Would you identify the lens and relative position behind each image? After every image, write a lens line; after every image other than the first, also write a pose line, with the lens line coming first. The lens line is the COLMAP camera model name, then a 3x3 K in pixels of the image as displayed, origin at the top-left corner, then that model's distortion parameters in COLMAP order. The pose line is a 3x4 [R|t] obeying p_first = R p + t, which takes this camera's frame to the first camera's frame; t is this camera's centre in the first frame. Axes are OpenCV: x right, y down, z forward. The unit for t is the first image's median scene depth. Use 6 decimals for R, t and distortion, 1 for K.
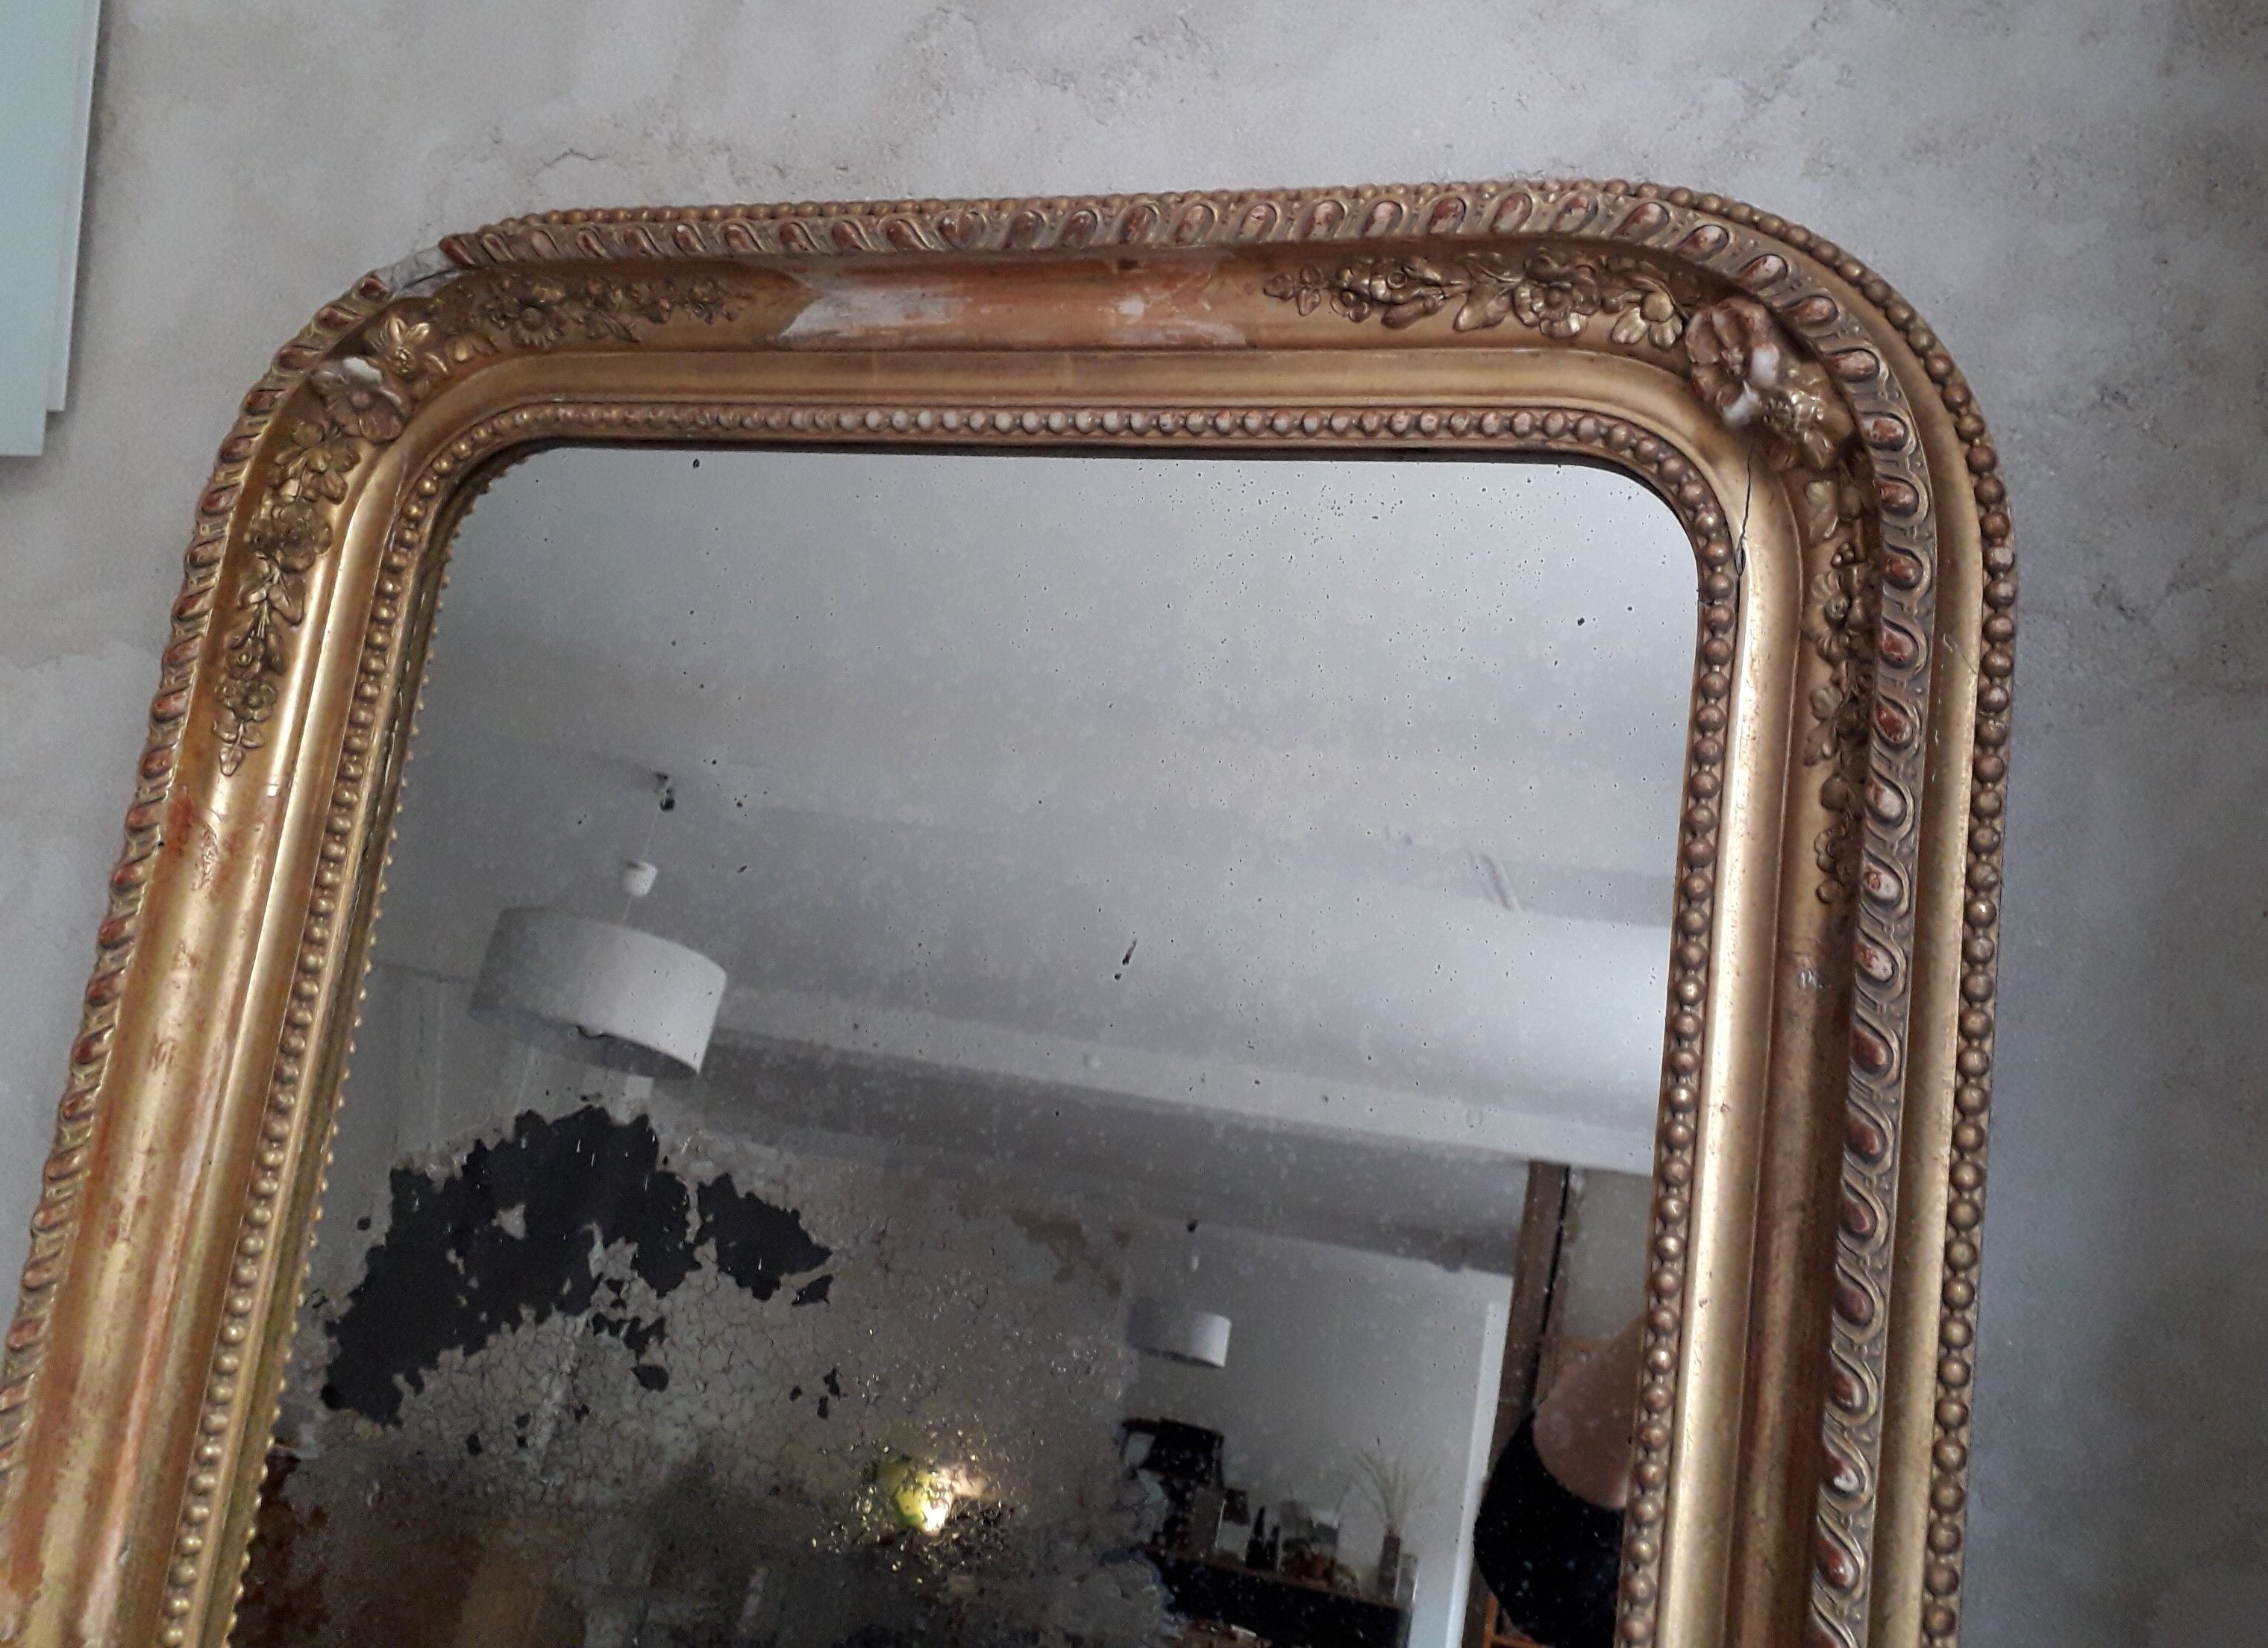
lens RADIAL K [[1963.7, 0, 1210.1], [0, 1963.7, 747.2], [0, 0, 1]] dist [0.142010, -0.353438]
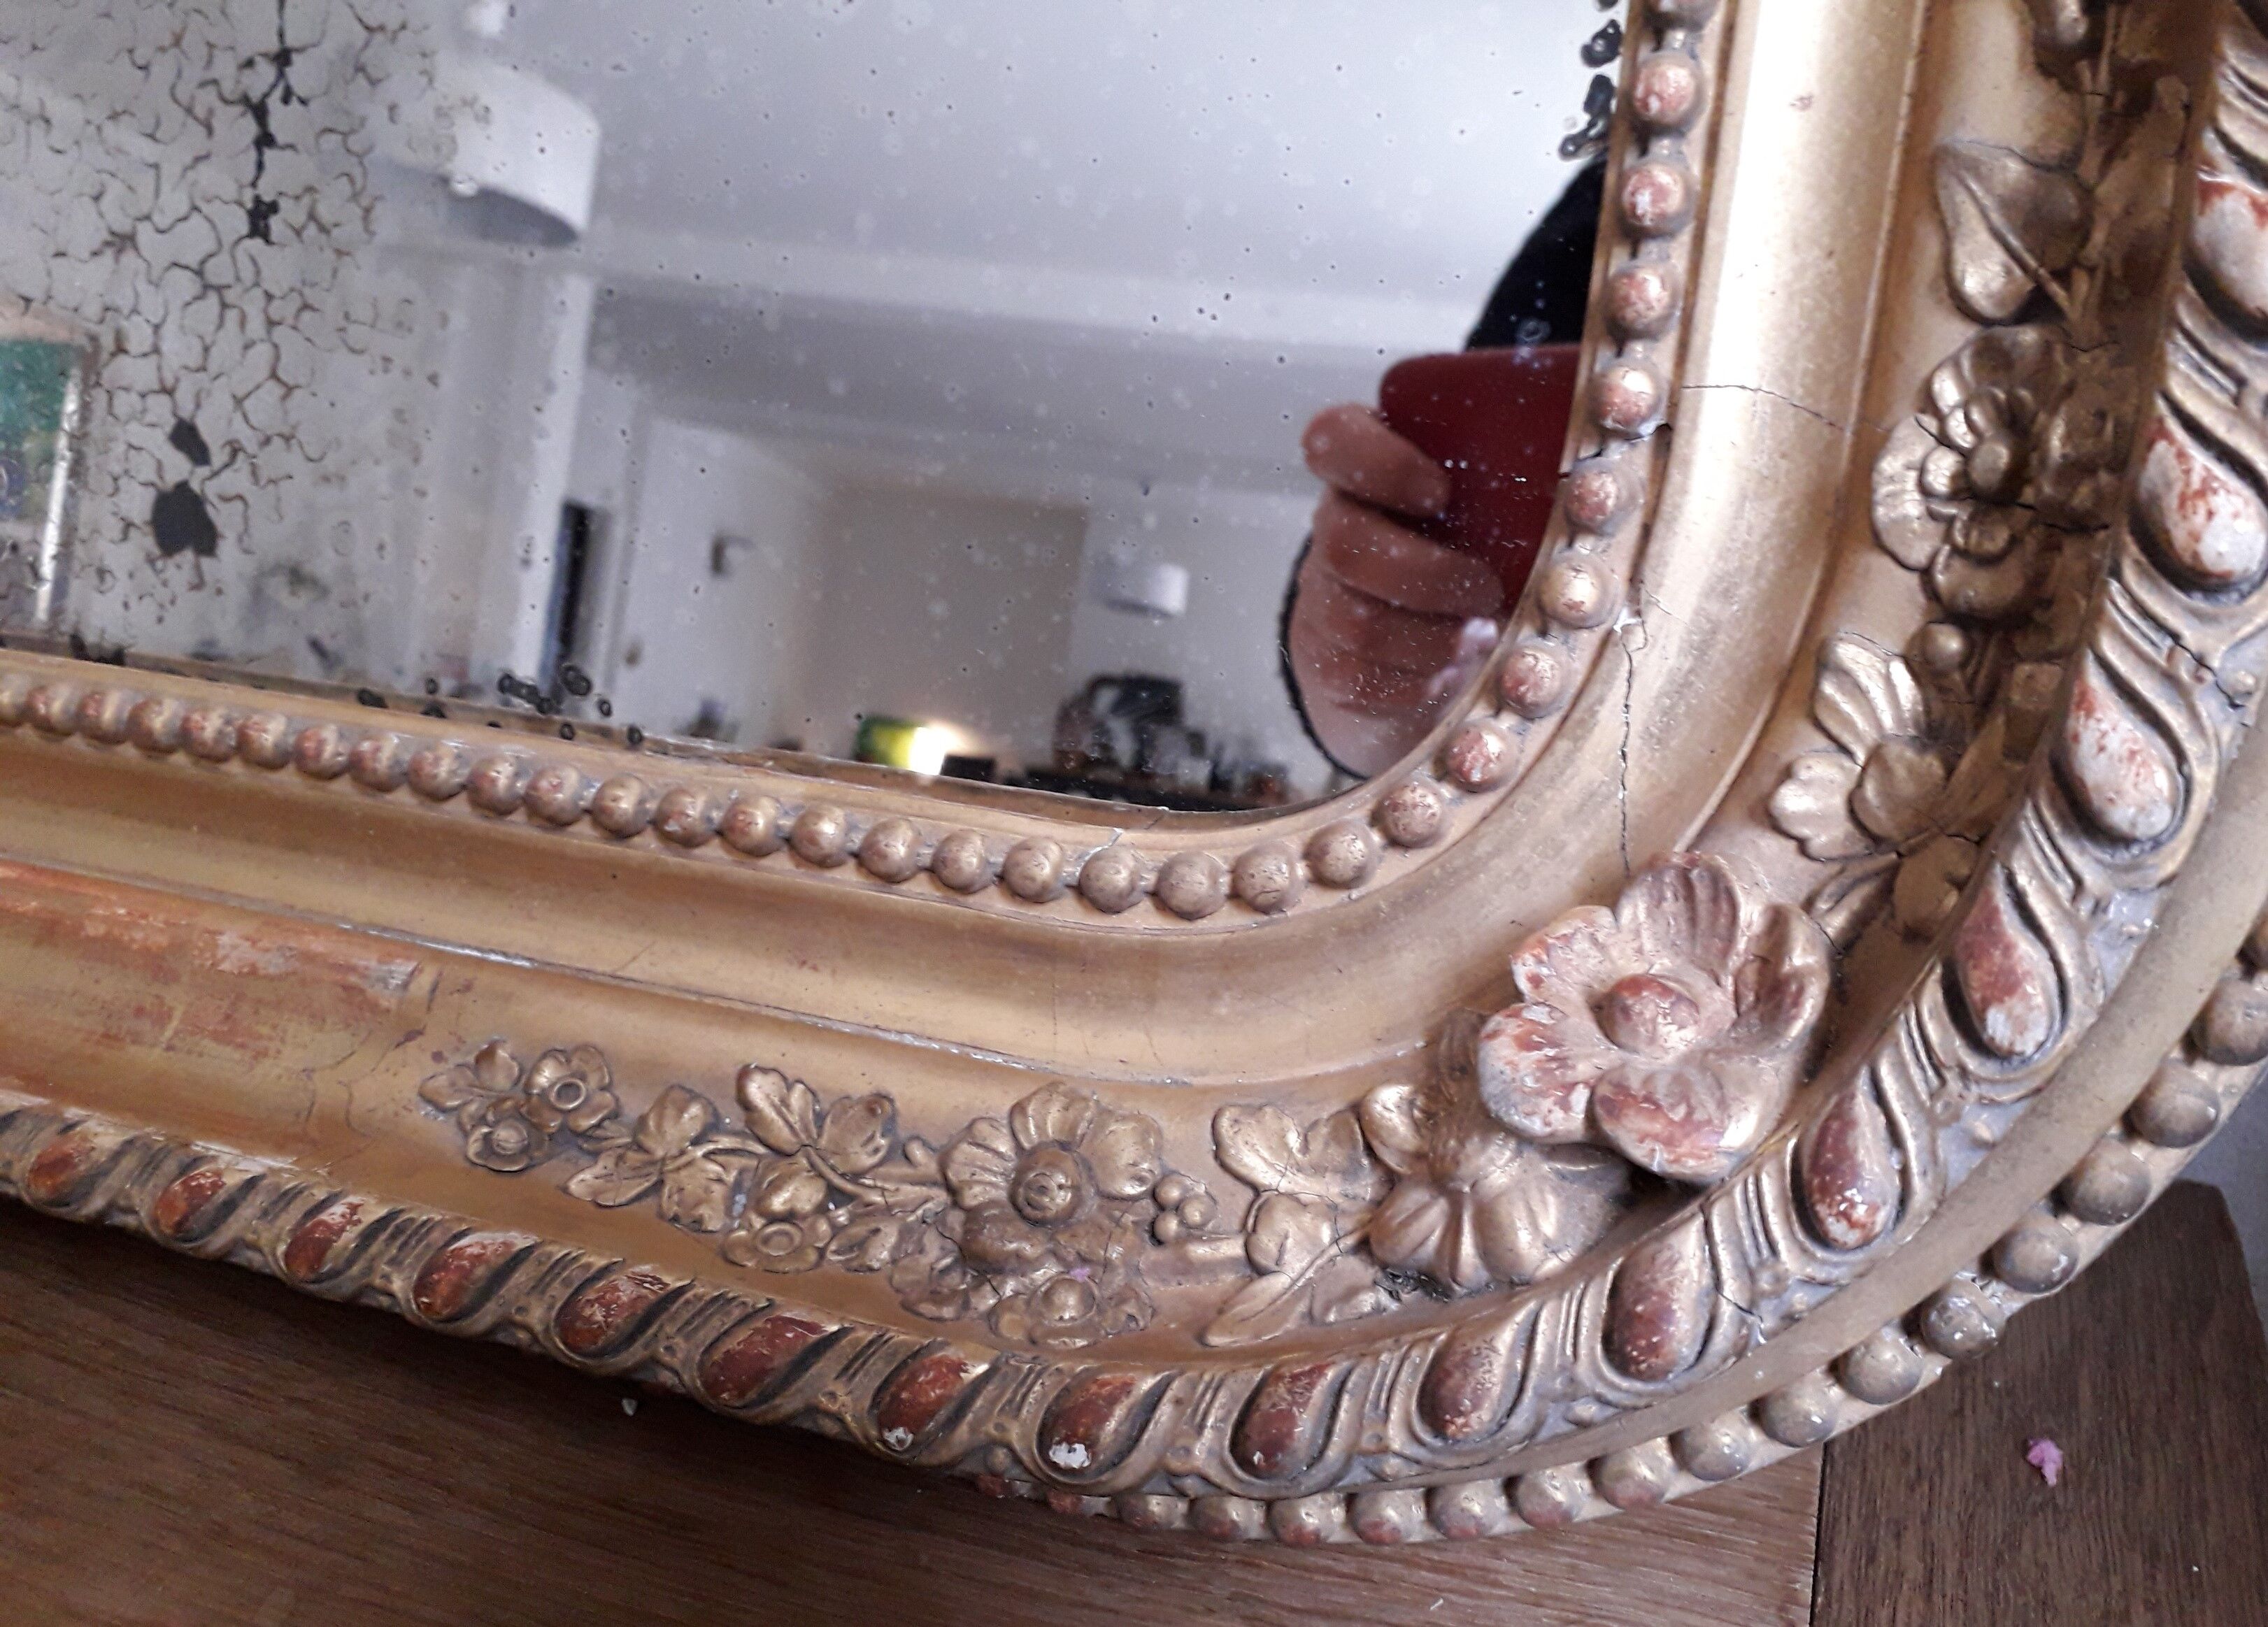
lens RADIAL K [[1906.5, 0, 1139.6], [0, 1906.5, 855.7], [0, 0, 1]] dist [-0.003039, -0.002839]
pose [[0.998838, -0.042757, -0.022220, 0.066381], [0.048058, 0.917580, 0.394636, 0.619111], [0.003515, -0.395246, 0.918569, 0.479750]]
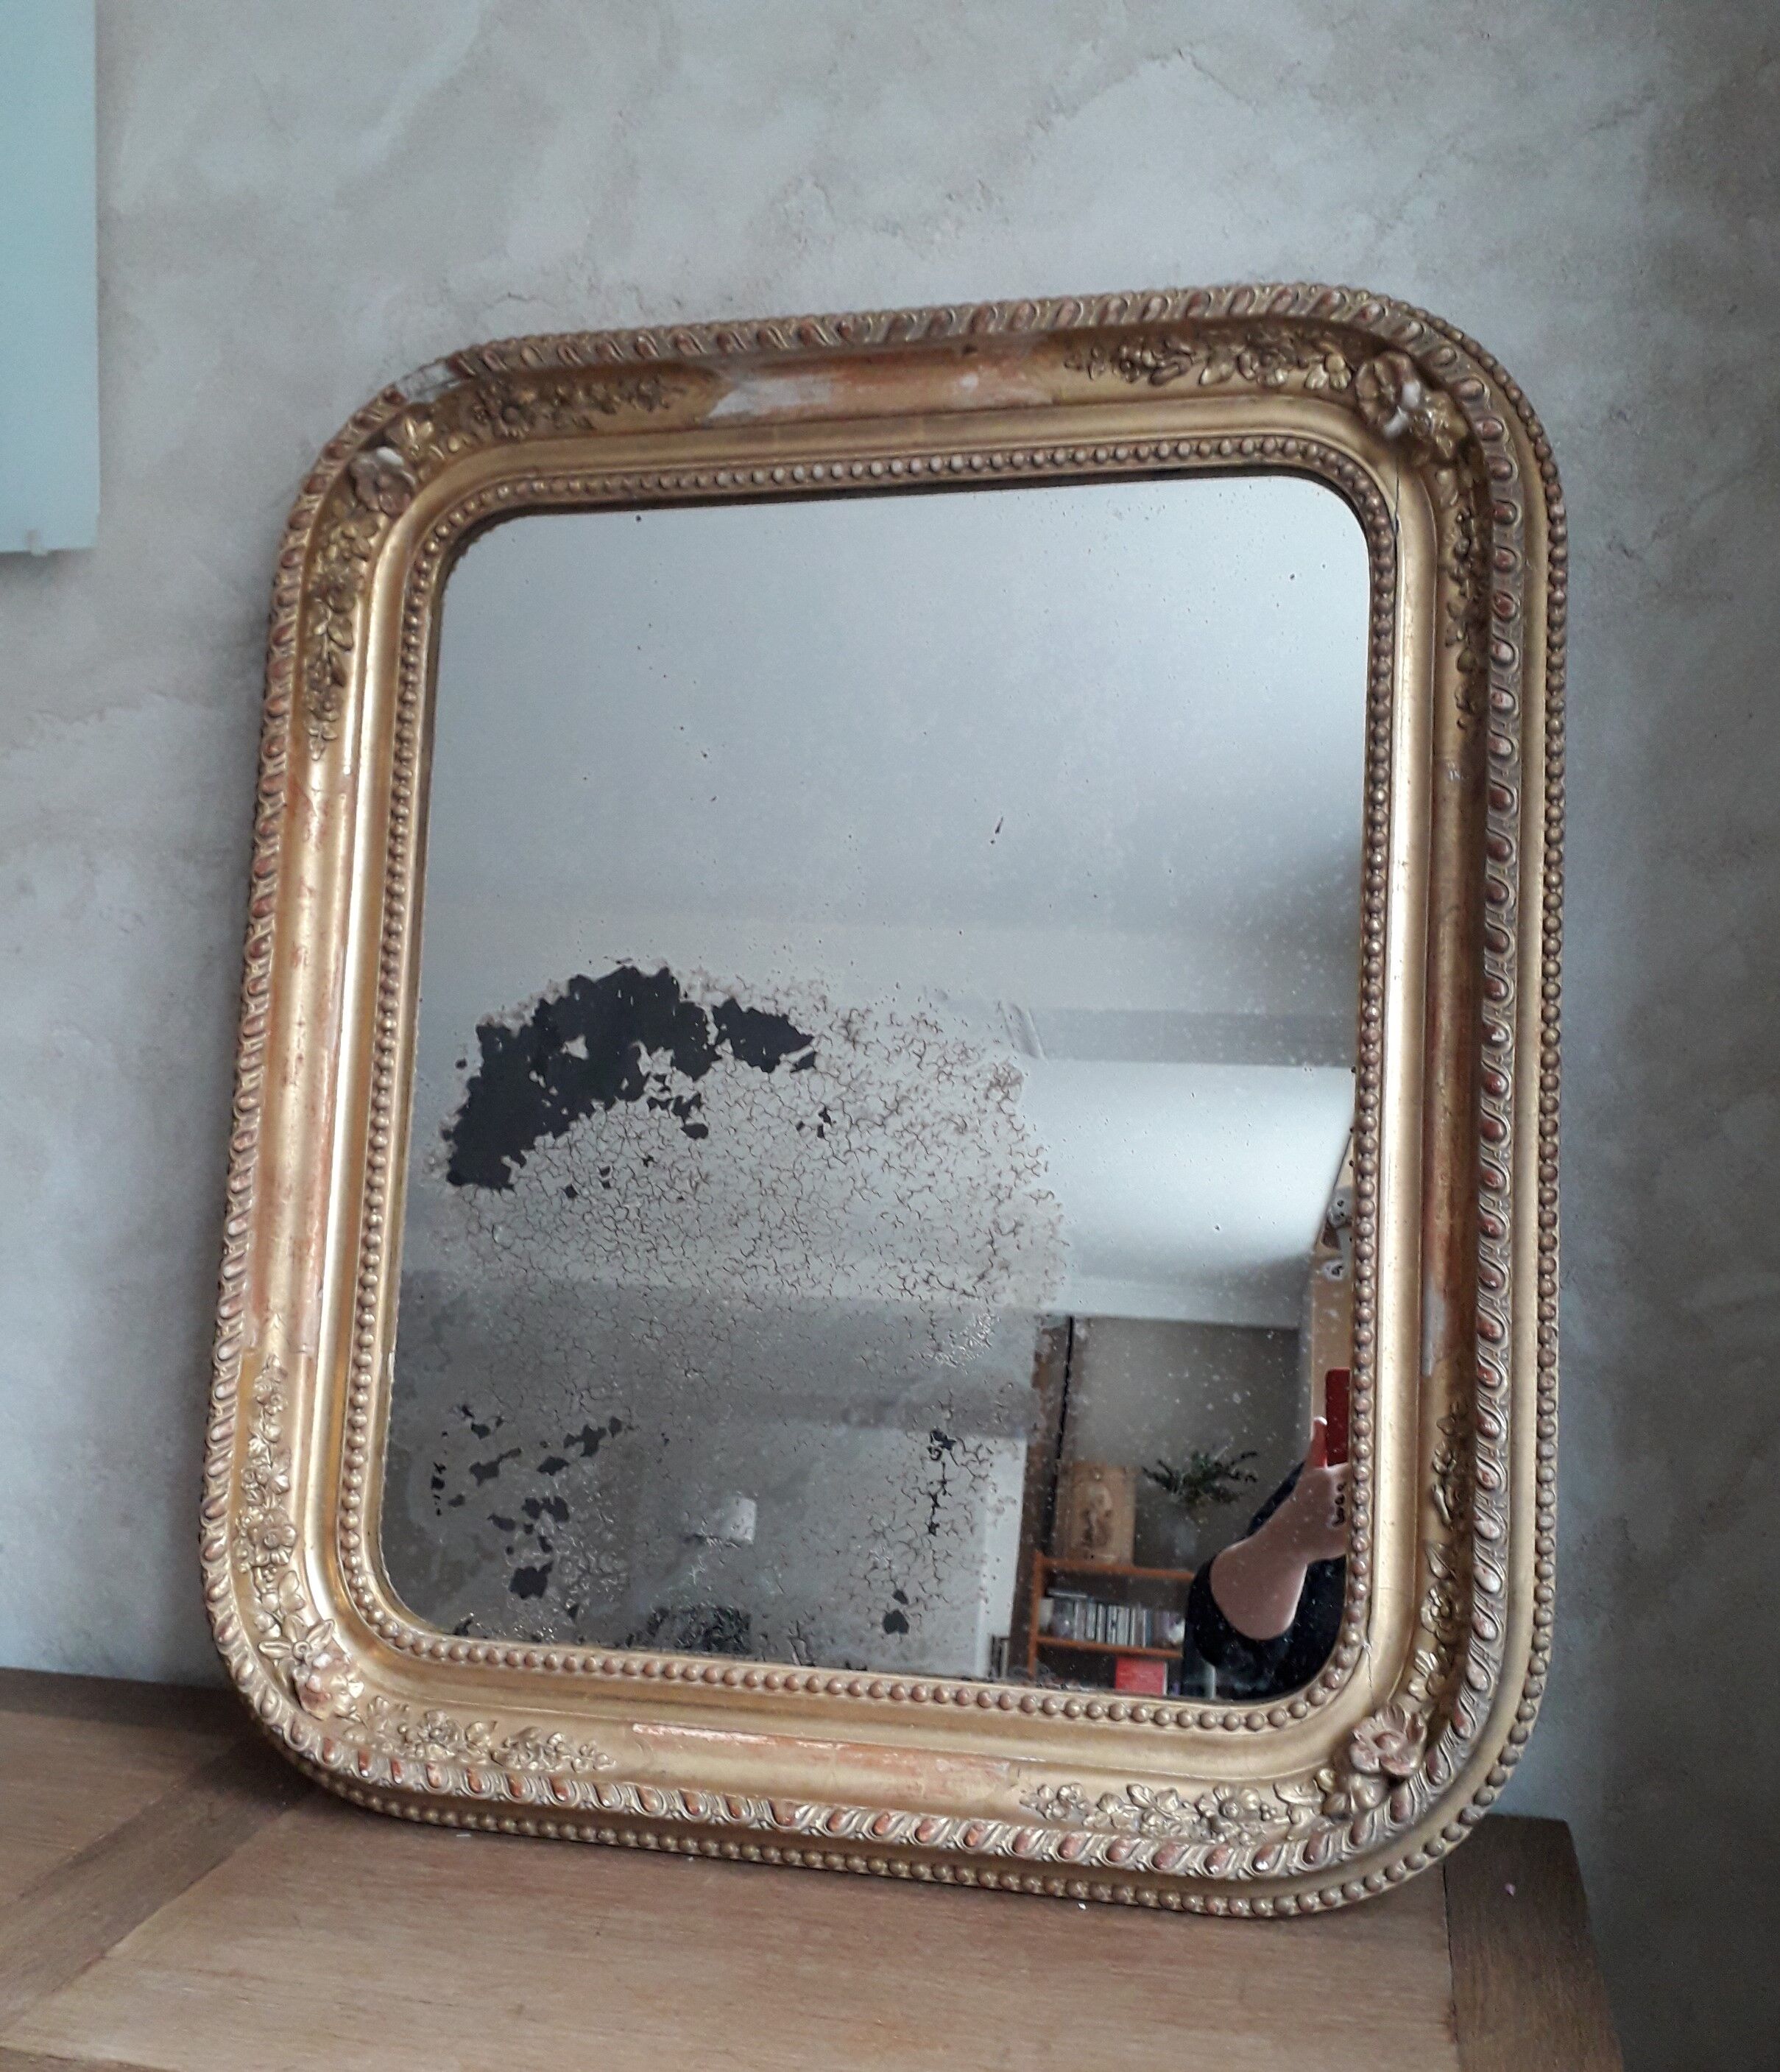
lens RADIAL K [[1941.4, 0, 890.2], [0, 1941.4, 1157.7], [0, 0, 1]] dist [0.117491, -0.291269]
pose [[0.991856, -0.069020, 0.107040, -0.315099], [0.059212, 0.993974, 0.092242, 0.224575], [-0.112761, -0.085153, 0.989967, -0.509769]]
